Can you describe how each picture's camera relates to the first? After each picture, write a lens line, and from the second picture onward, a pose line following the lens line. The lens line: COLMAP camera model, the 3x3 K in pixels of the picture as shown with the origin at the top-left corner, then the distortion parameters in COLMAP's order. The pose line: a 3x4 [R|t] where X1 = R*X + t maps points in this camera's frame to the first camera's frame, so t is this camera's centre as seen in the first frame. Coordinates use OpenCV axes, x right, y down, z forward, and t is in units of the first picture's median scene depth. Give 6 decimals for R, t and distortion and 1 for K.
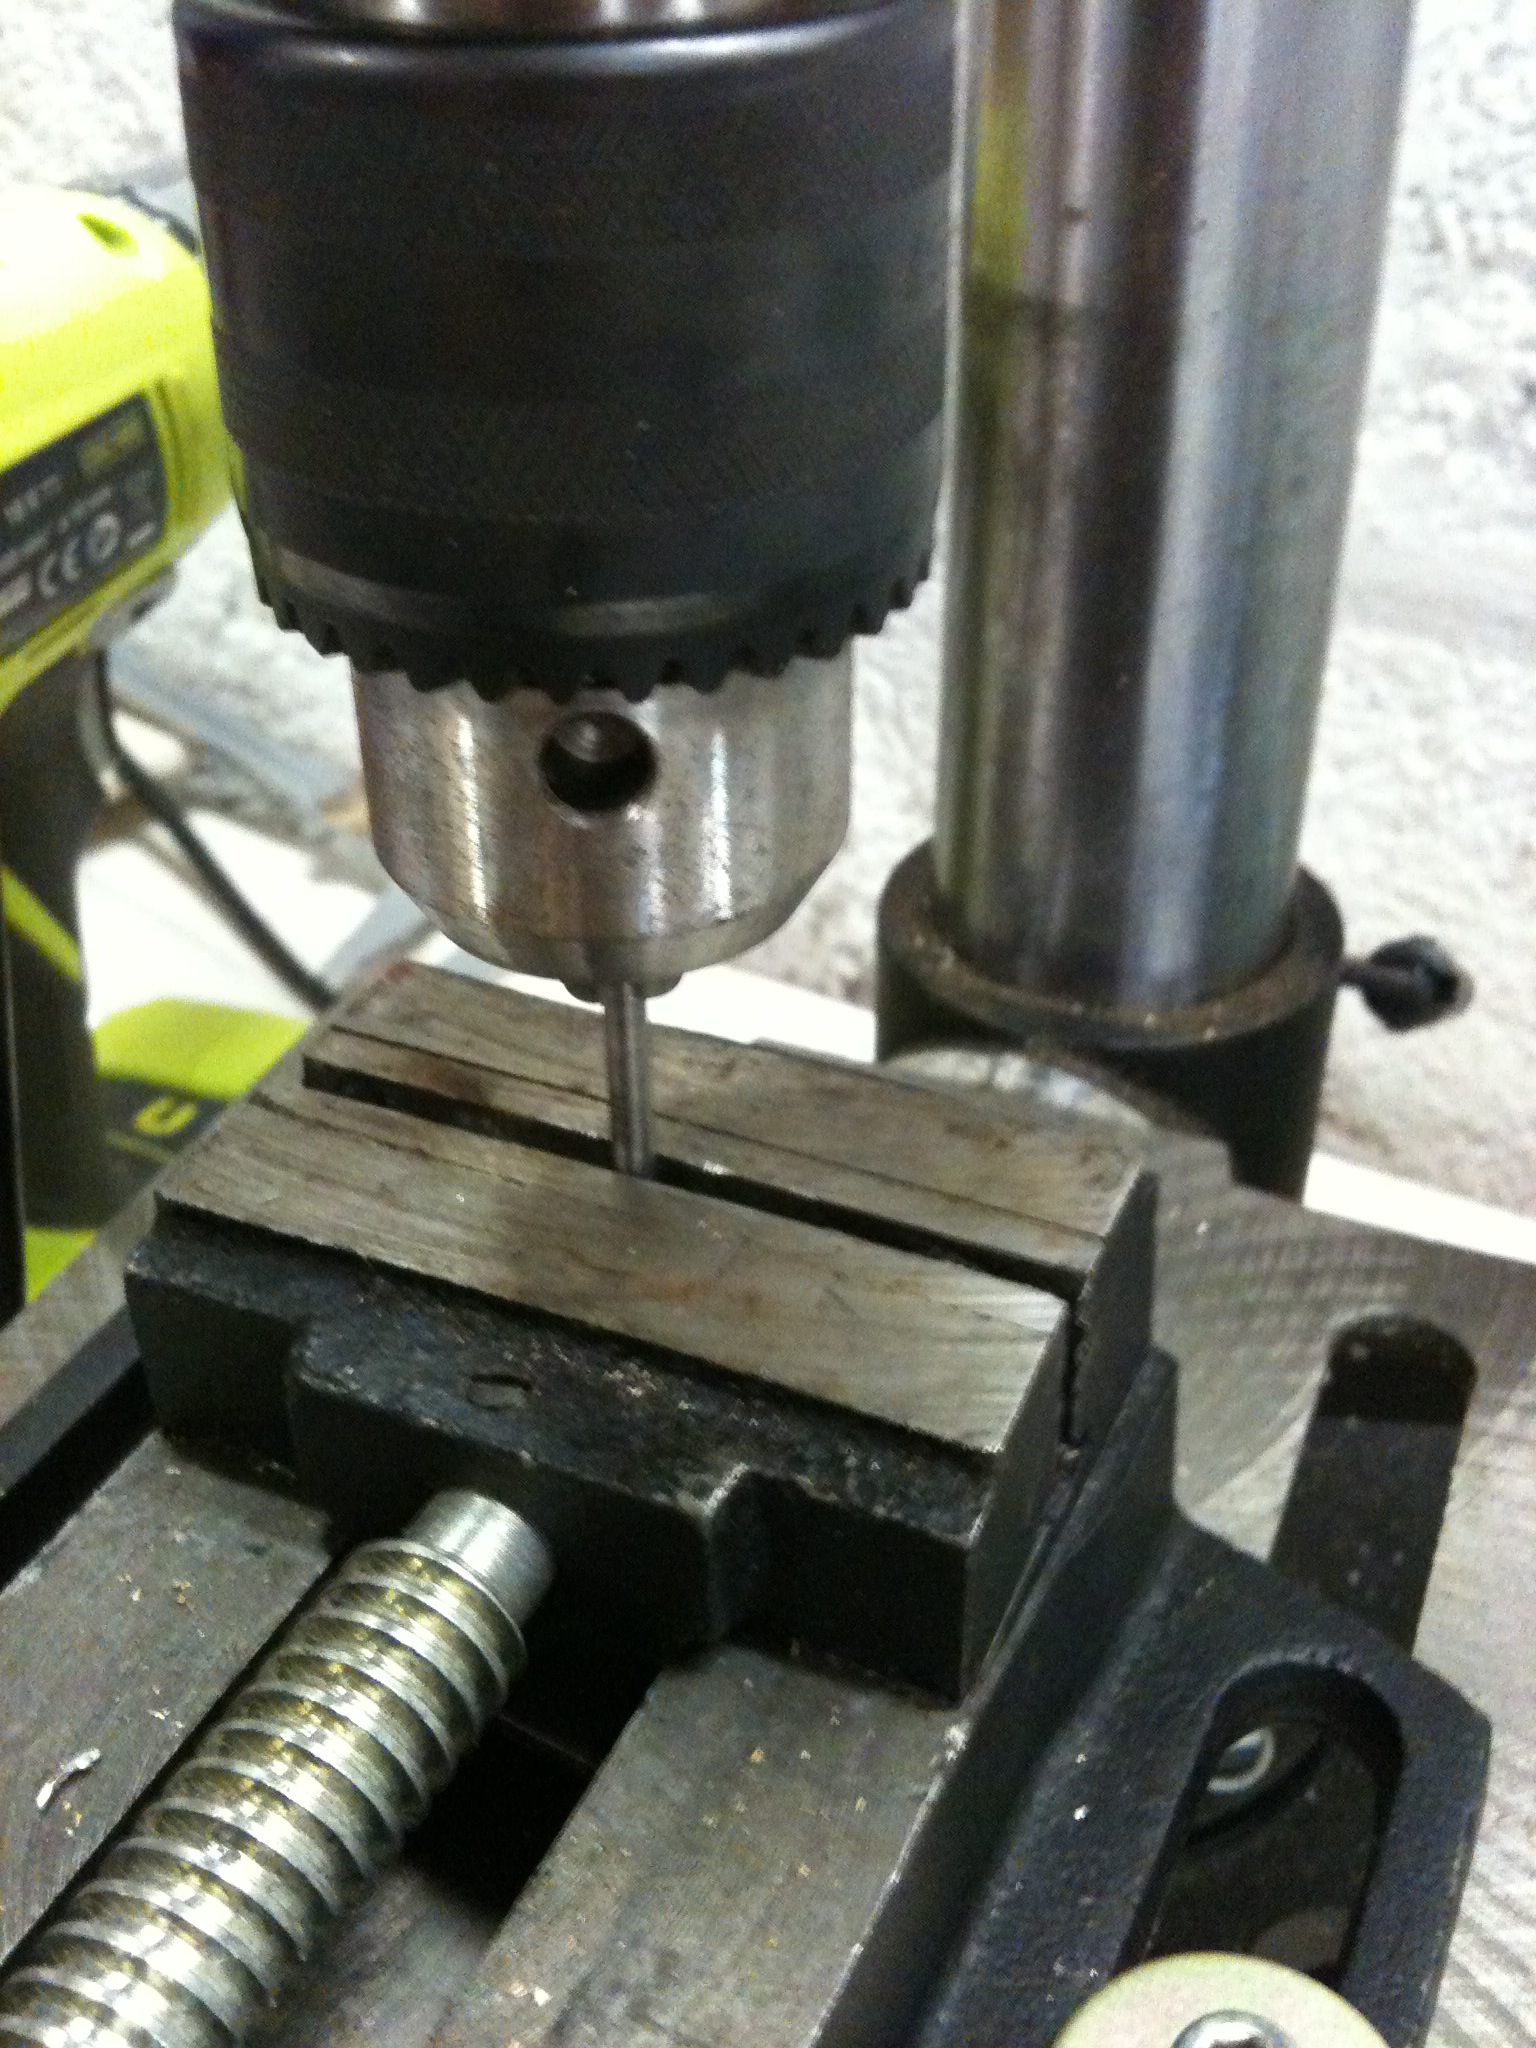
lens RADIAL K [[2285.3, 0, 788.4], [0, 2285.3, 985.1], [0, 0, 1]] dist [0.125635, -0.479379]
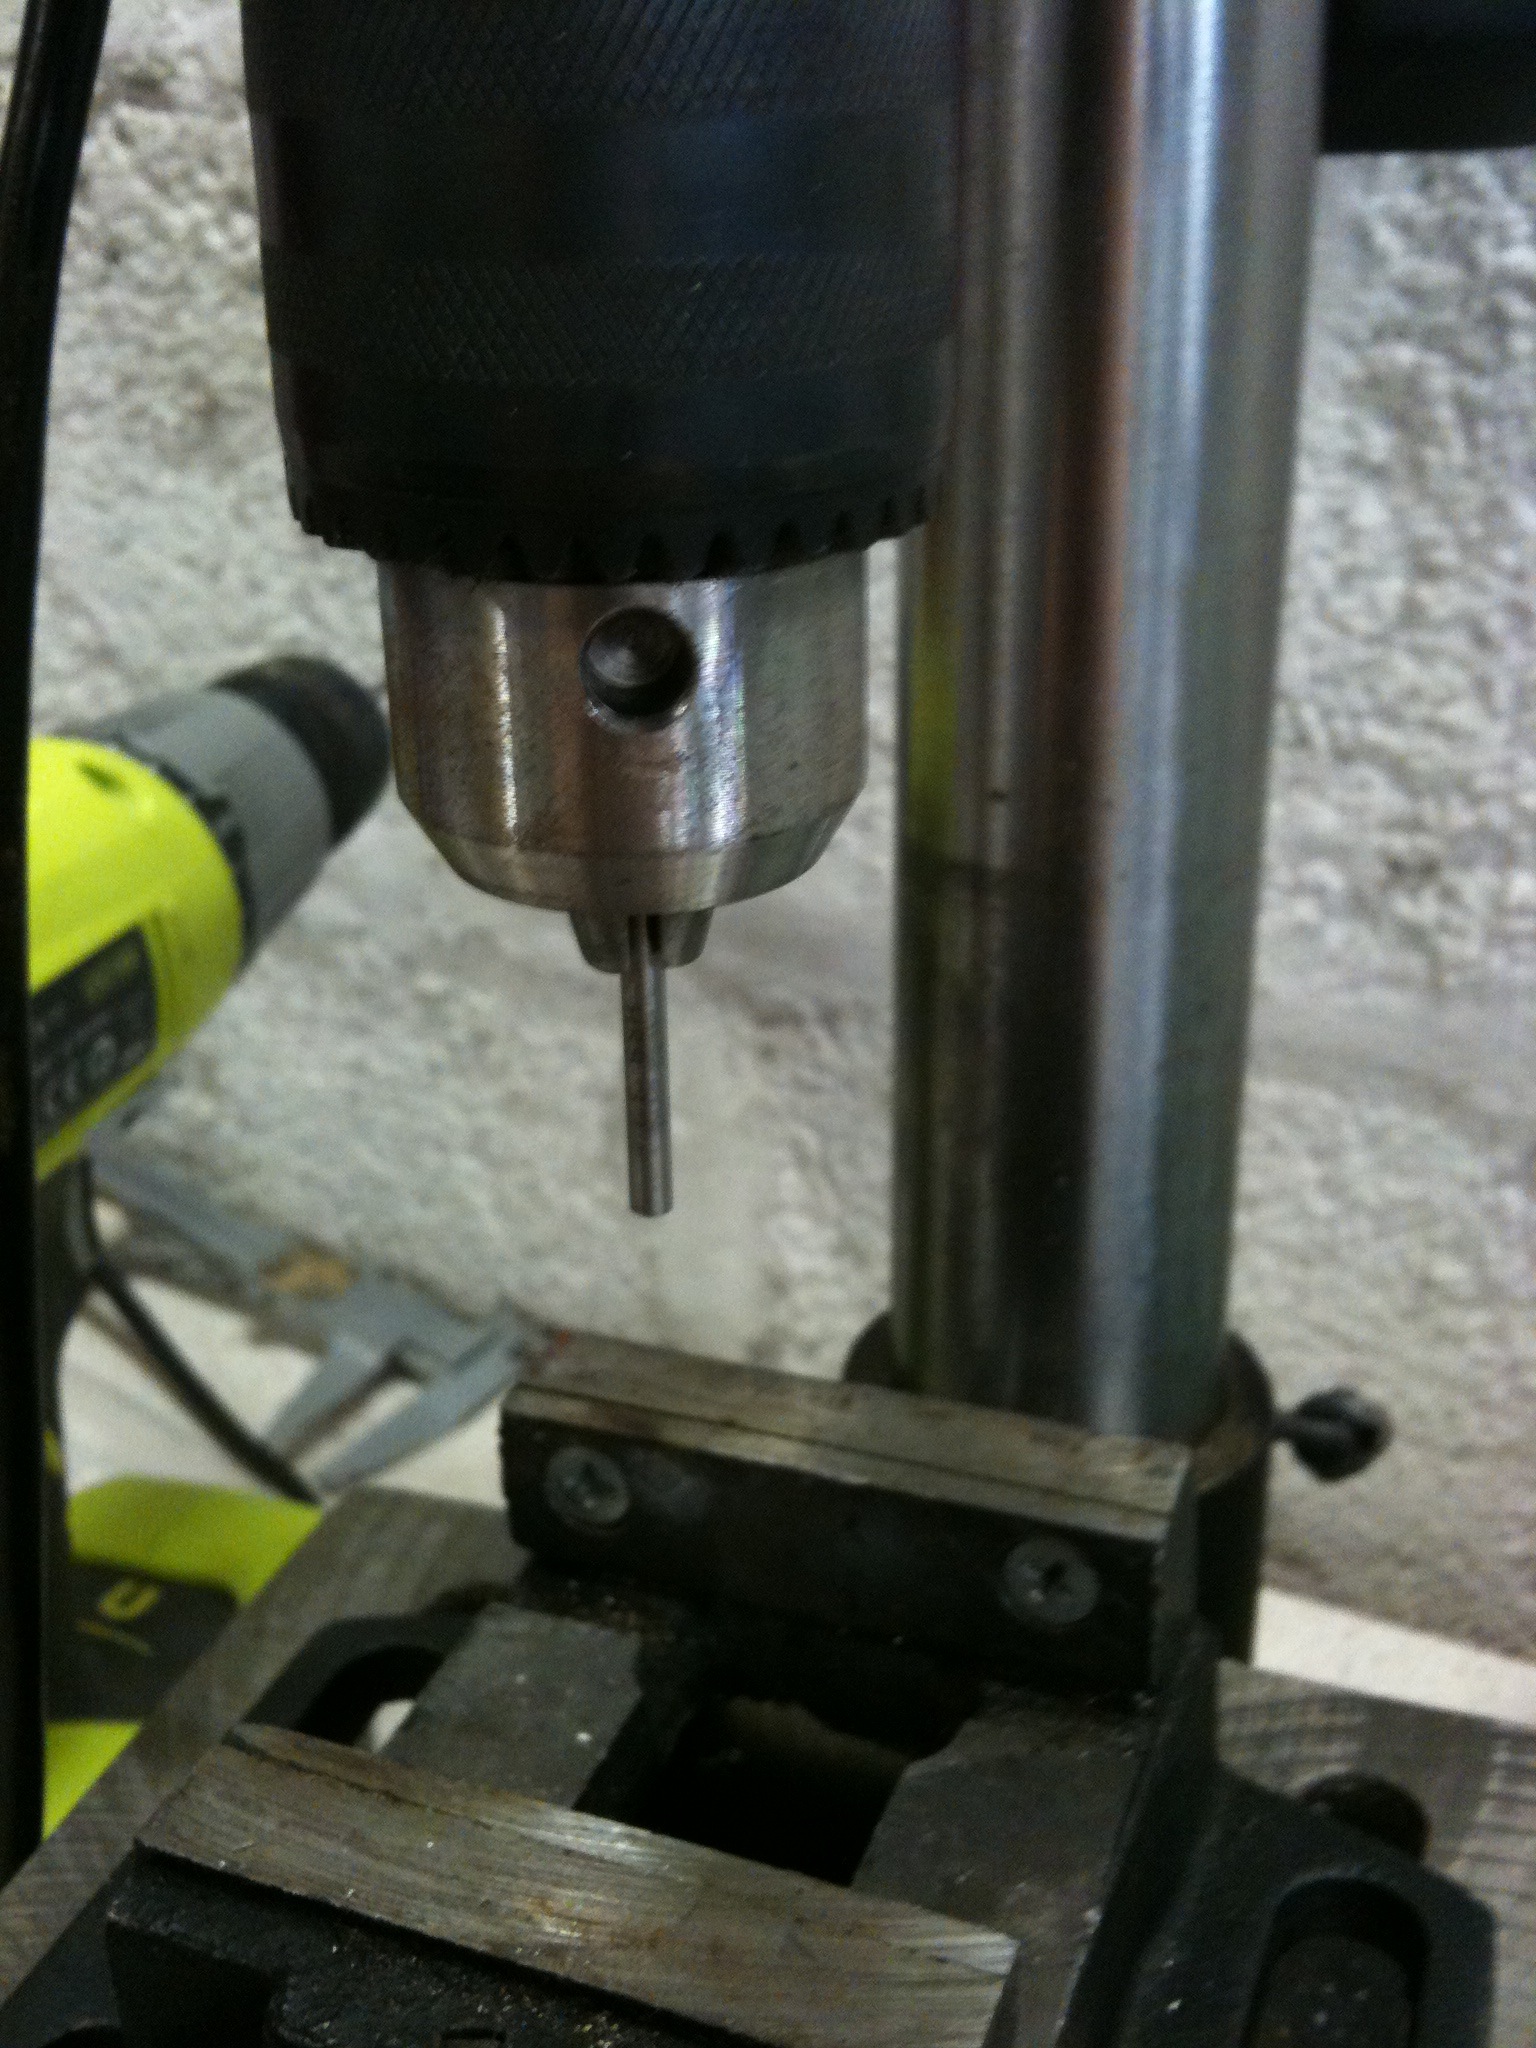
lens RADIAL K [[2293.7, 0, 791.9], [0, 2293.7, 983.9], [0, 0, 1]] dist [0.138132, -0.525695]
pose [[0.998354, -0.030046, 0.048862, -0.052475], [0.038119, 0.984055, -0.173732, -0.054846], [-0.042863, 0.175309, 0.983580, -0.155359]]
